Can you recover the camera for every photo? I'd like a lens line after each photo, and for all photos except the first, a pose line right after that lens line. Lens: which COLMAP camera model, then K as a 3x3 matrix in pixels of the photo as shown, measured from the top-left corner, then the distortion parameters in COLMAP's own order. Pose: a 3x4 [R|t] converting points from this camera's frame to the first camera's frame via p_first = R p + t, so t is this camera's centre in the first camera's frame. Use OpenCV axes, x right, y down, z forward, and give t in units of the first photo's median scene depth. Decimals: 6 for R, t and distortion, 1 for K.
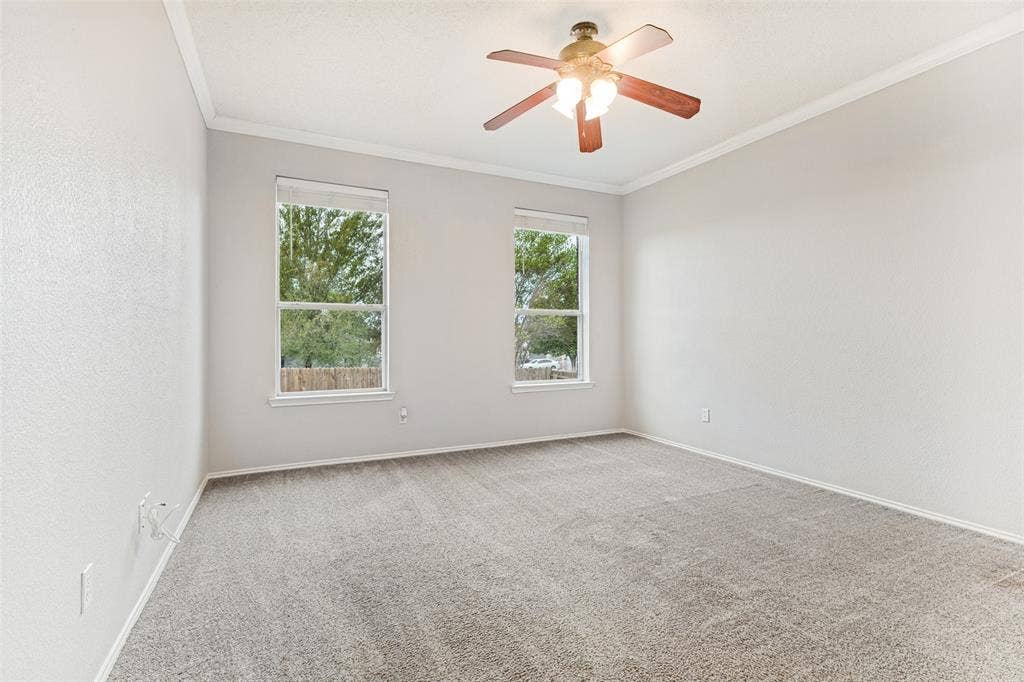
lens RADIAL K [[465.3, 0, 515.8], [0, 465.3, 339.1], [0, 0, 1]] dist [0.007621, 0.000906]
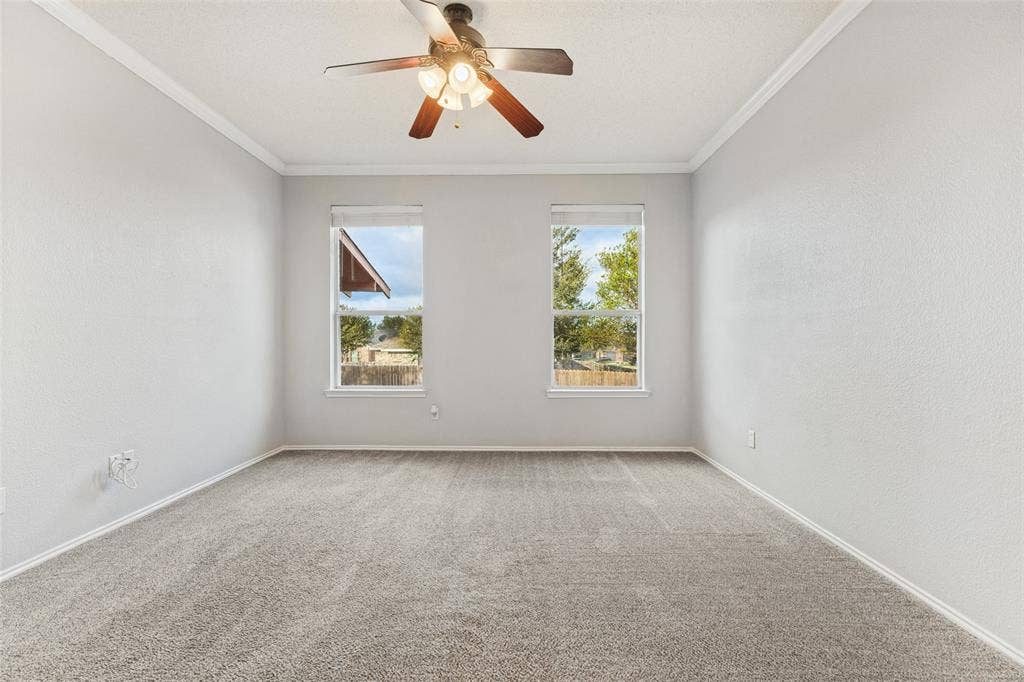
lens RADIAL K [[465.3, 0, 512.5], [0, 465.3, 338.0], [0, 0, 1]] dist [0.007621, 0.000906]
pose [[0.894603, -0.002422, -0.446856, 0.438071], [-0.003408, 0.999919, -0.012244, 0.005878], [0.446850, 0.012477, 0.894522, 0.132635]]
